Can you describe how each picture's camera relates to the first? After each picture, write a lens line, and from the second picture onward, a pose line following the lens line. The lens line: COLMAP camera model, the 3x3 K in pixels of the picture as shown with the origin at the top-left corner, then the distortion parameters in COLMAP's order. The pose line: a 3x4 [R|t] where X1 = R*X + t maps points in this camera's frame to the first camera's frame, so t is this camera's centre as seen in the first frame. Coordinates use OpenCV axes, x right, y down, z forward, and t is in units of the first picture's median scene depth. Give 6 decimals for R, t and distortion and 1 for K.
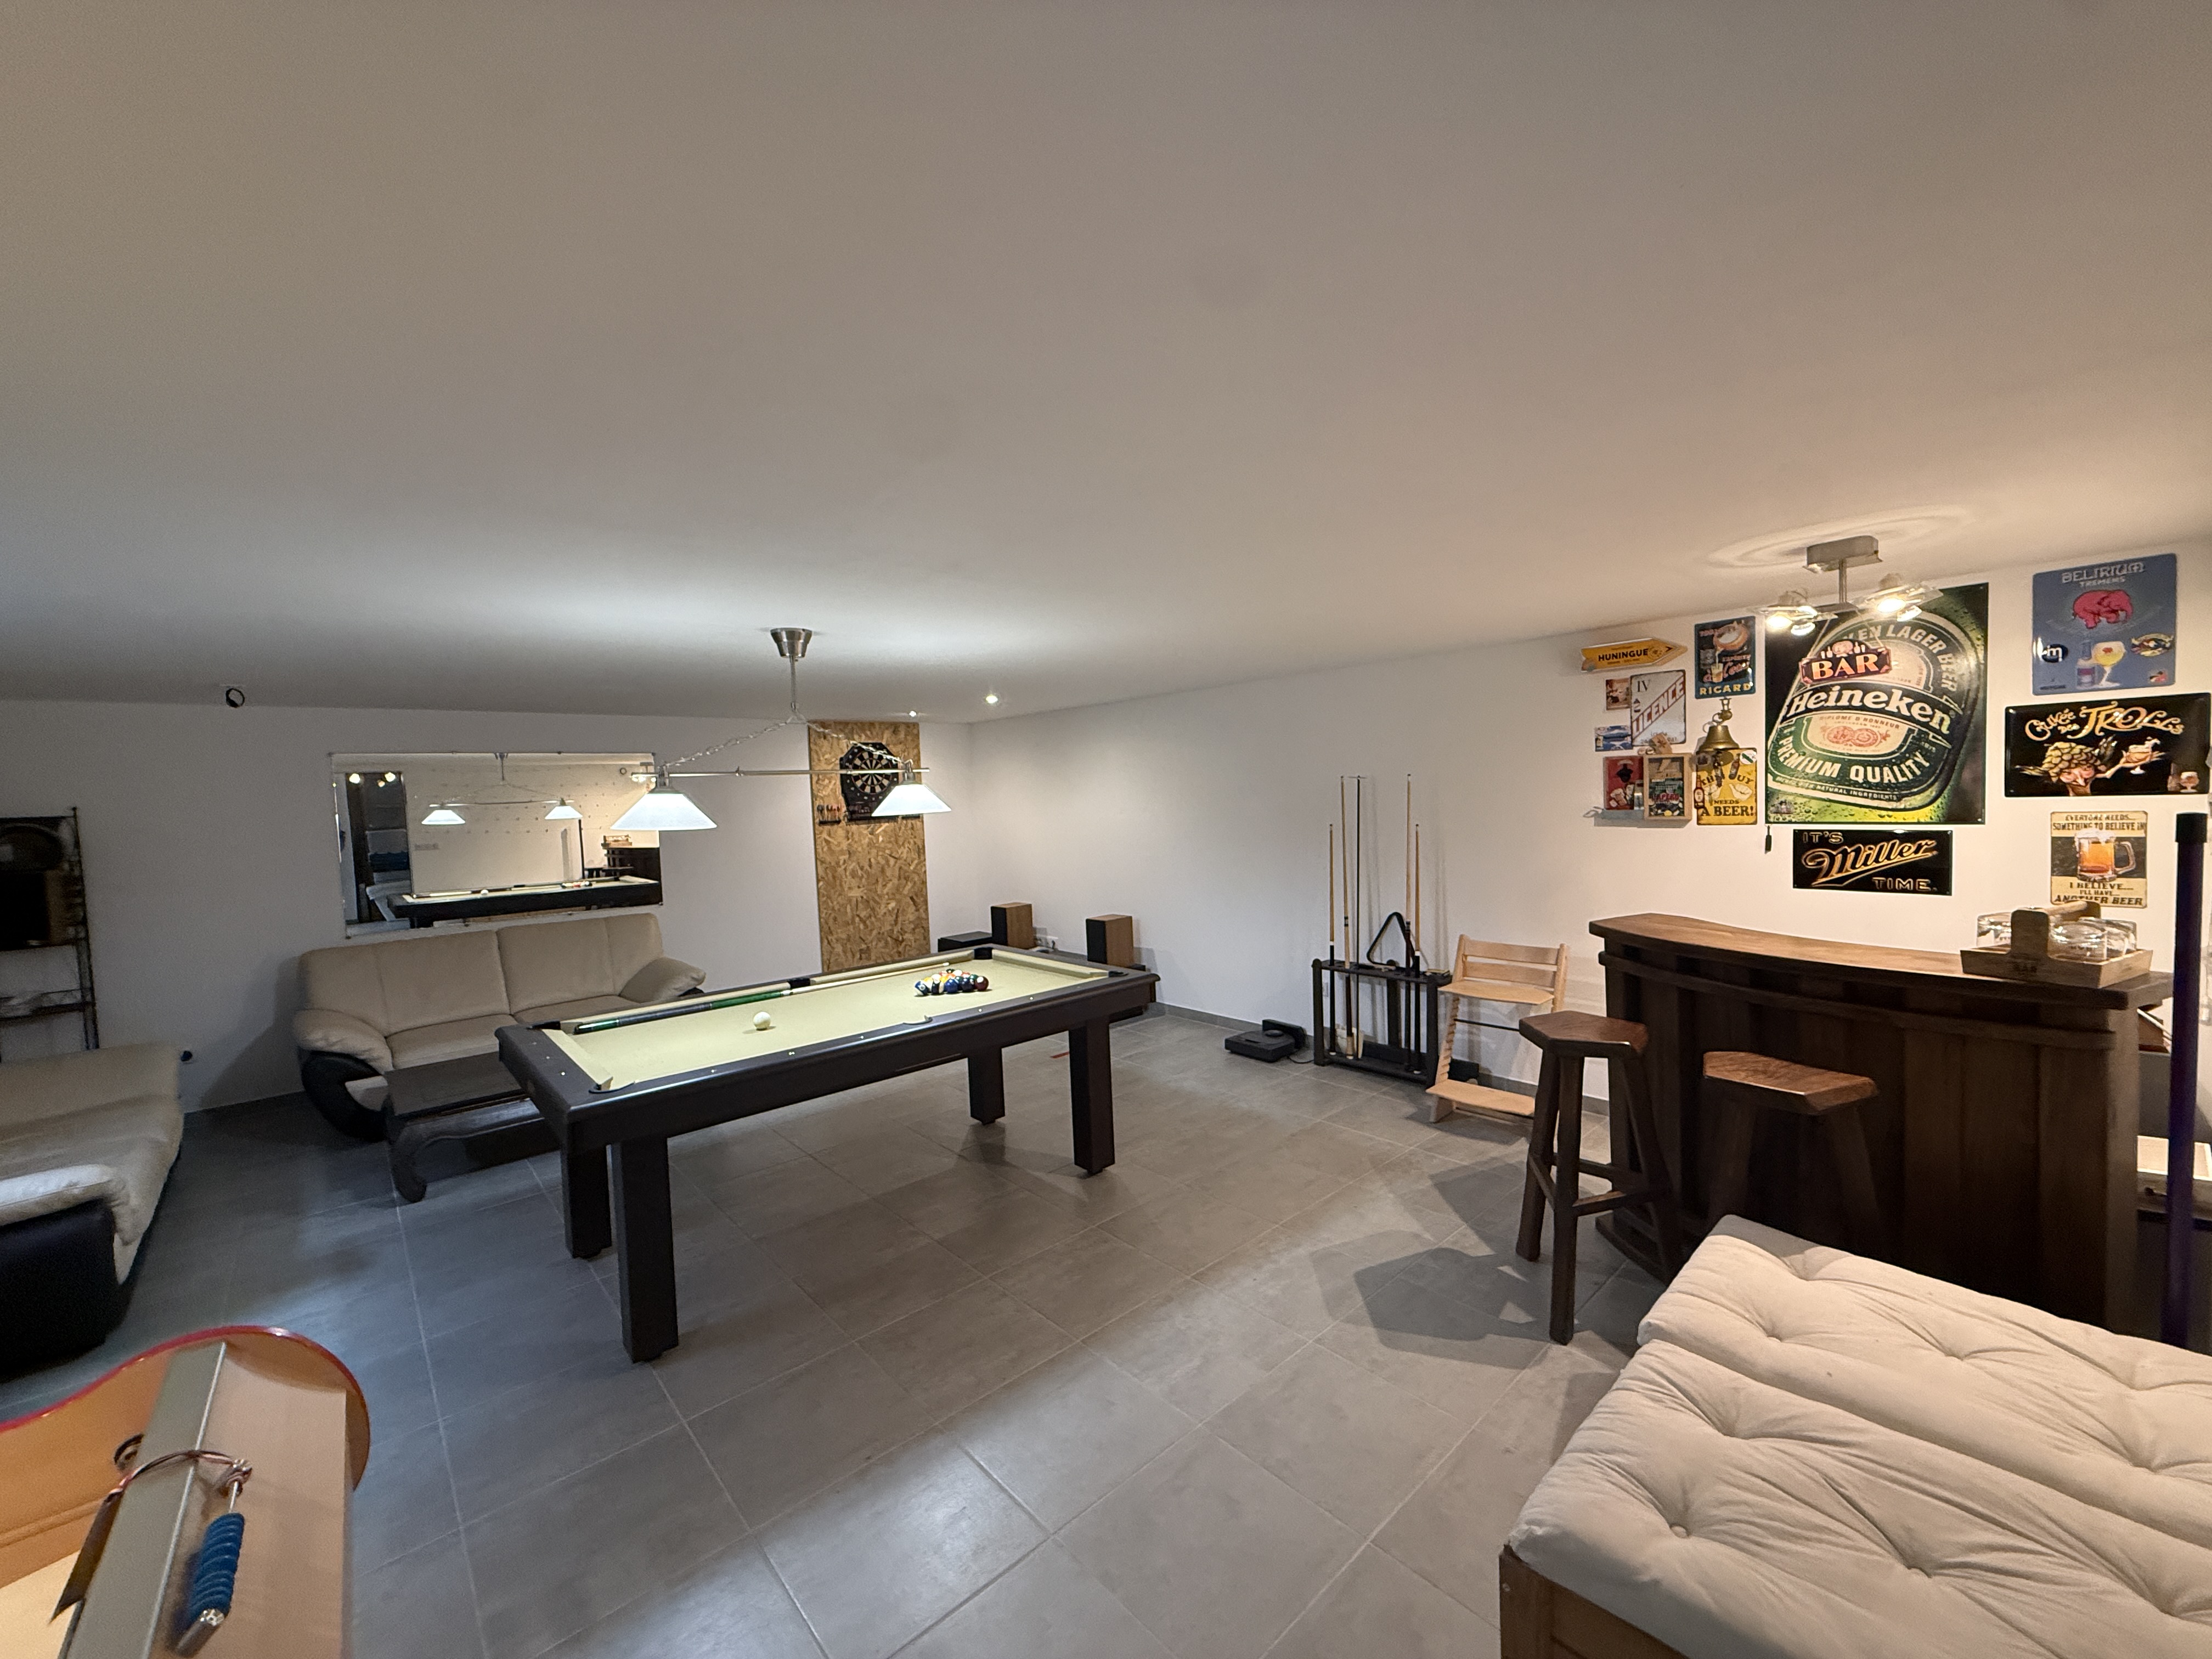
lens RADIAL K [[877.7, 0, 1114.0], [0, 877.7, 825.1], [0, 0, 1]] dist [0.003814, -0.000063]
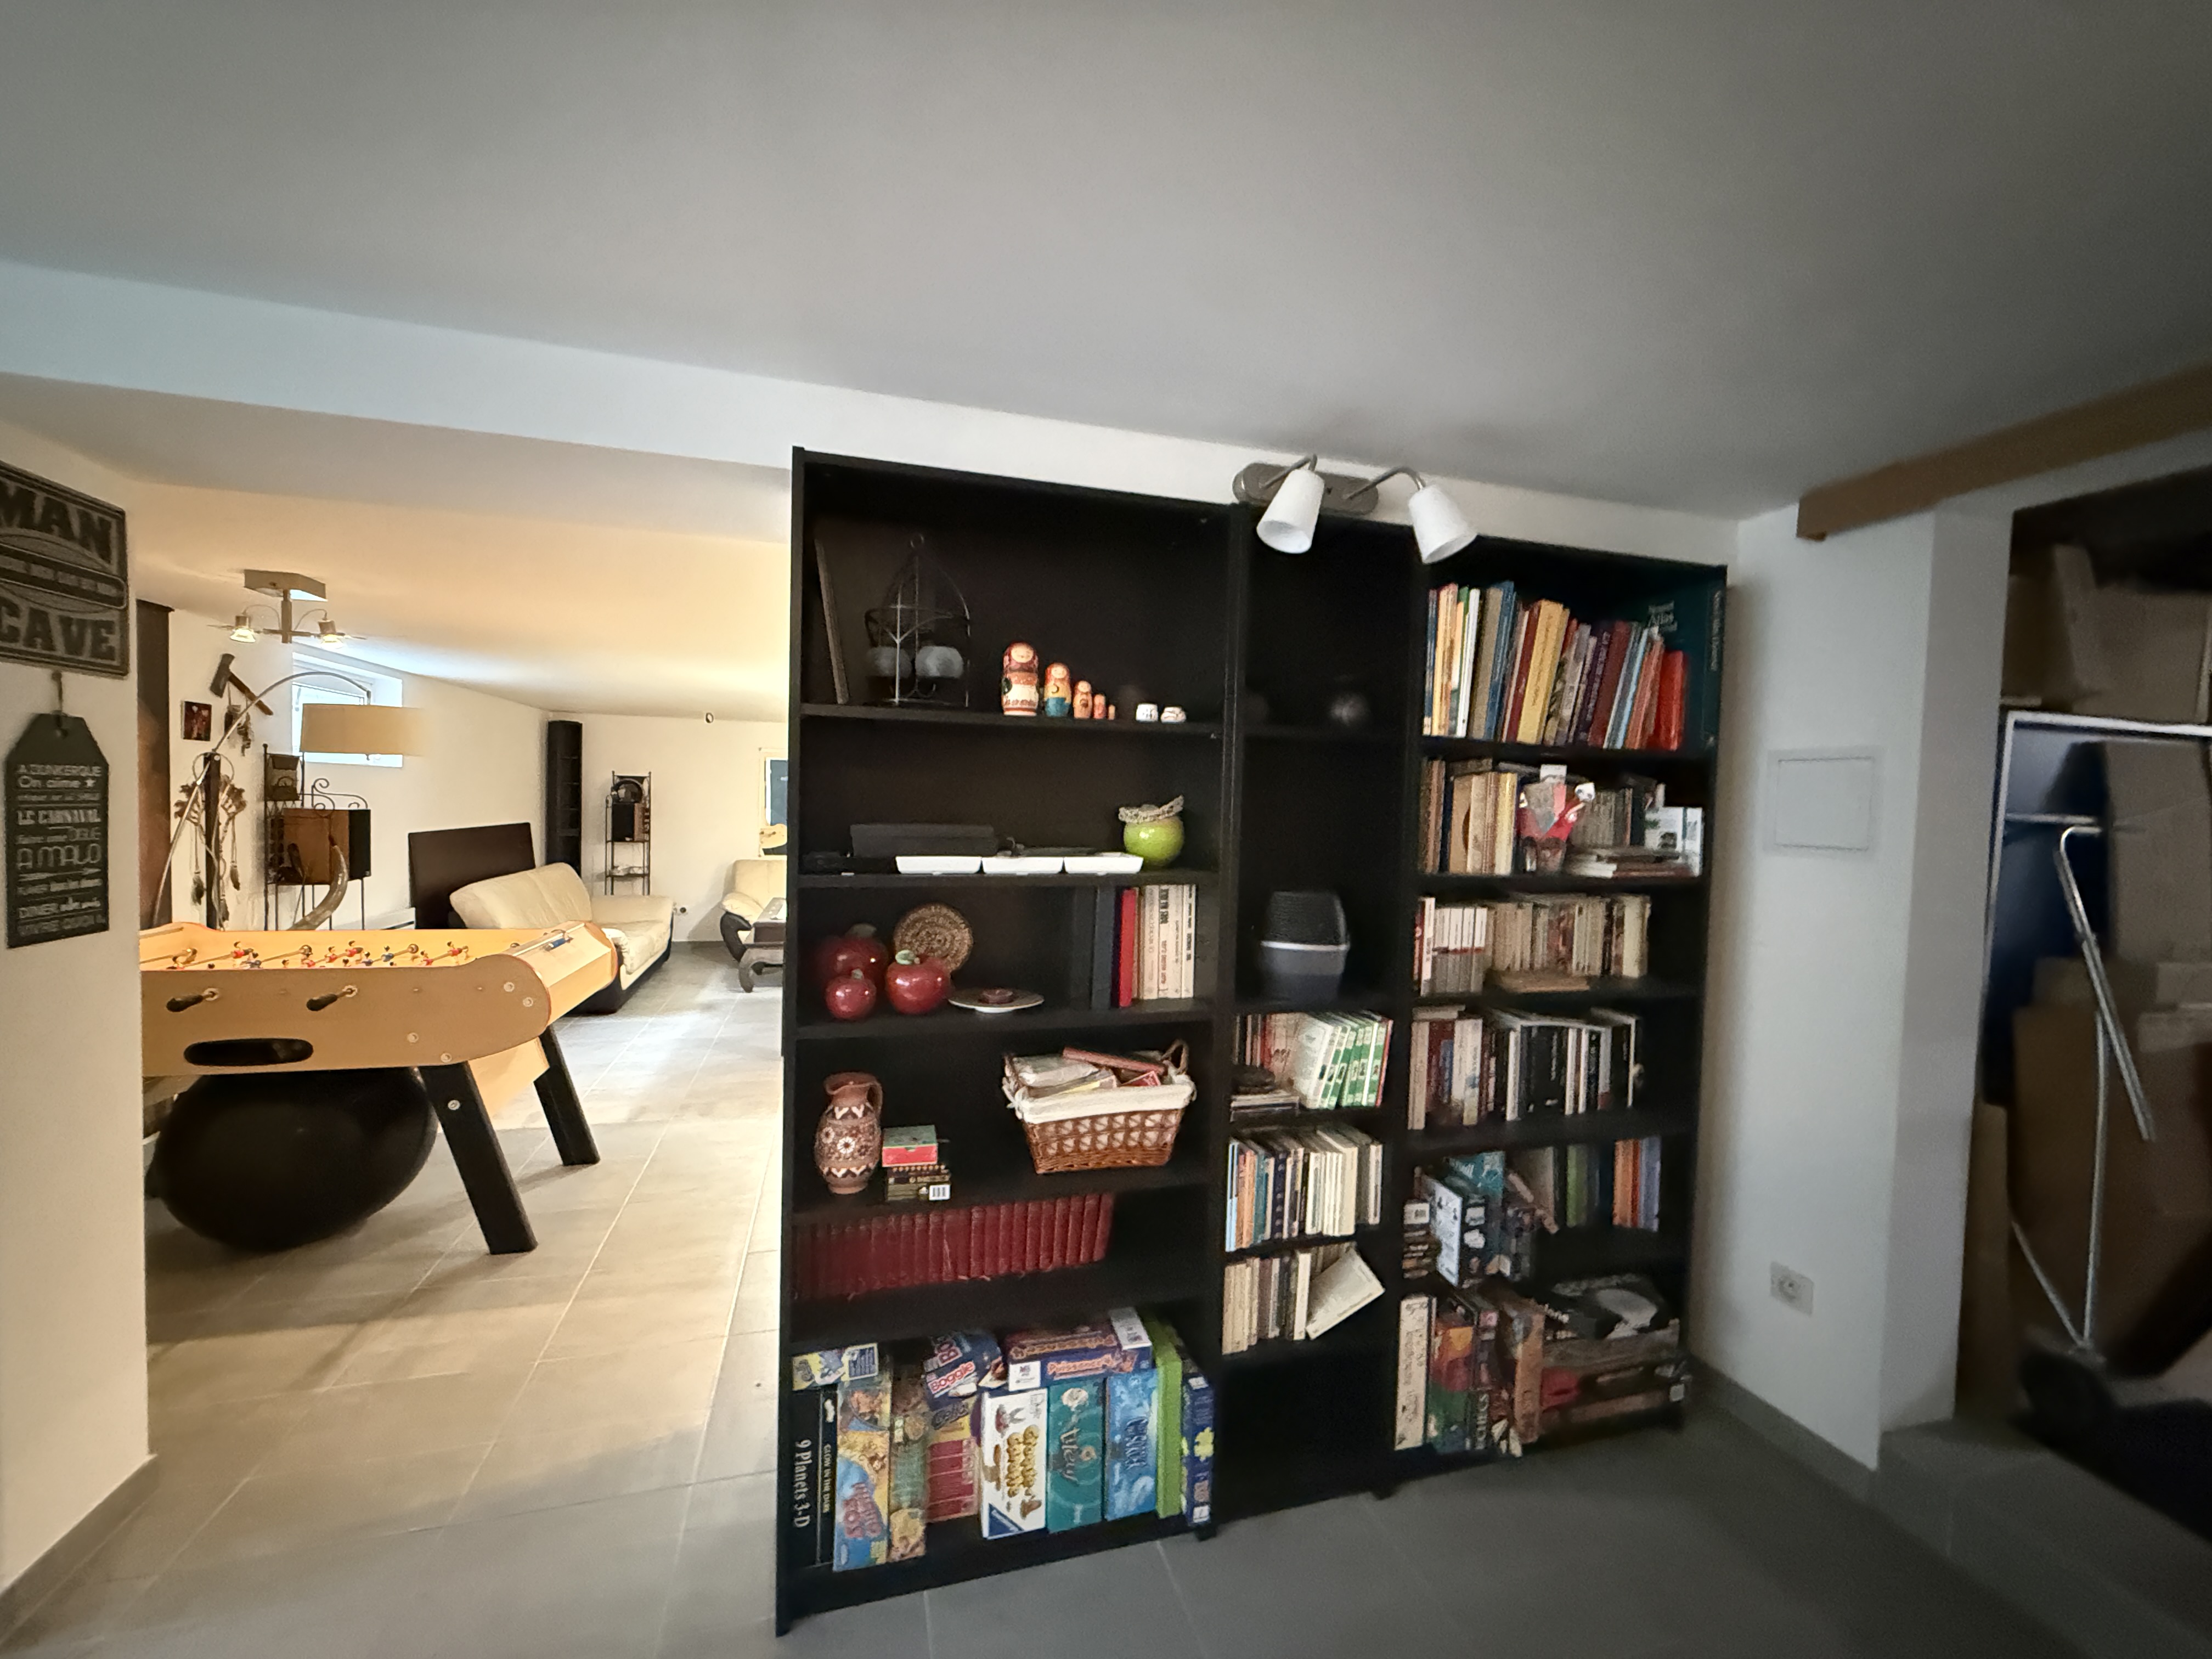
lens RADIAL K [[877.7, 0, 1099.3], [0, 877.7, 835.4], [0, 0, 1]] dist [0.003814, -0.000063]
pose [[0.896105, 0.078045, -0.436926, 0.553381], [-0.075386, 0.996879, 0.023452, -0.002145], [0.437393, 0.011922, 0.899192, -0.293149]]
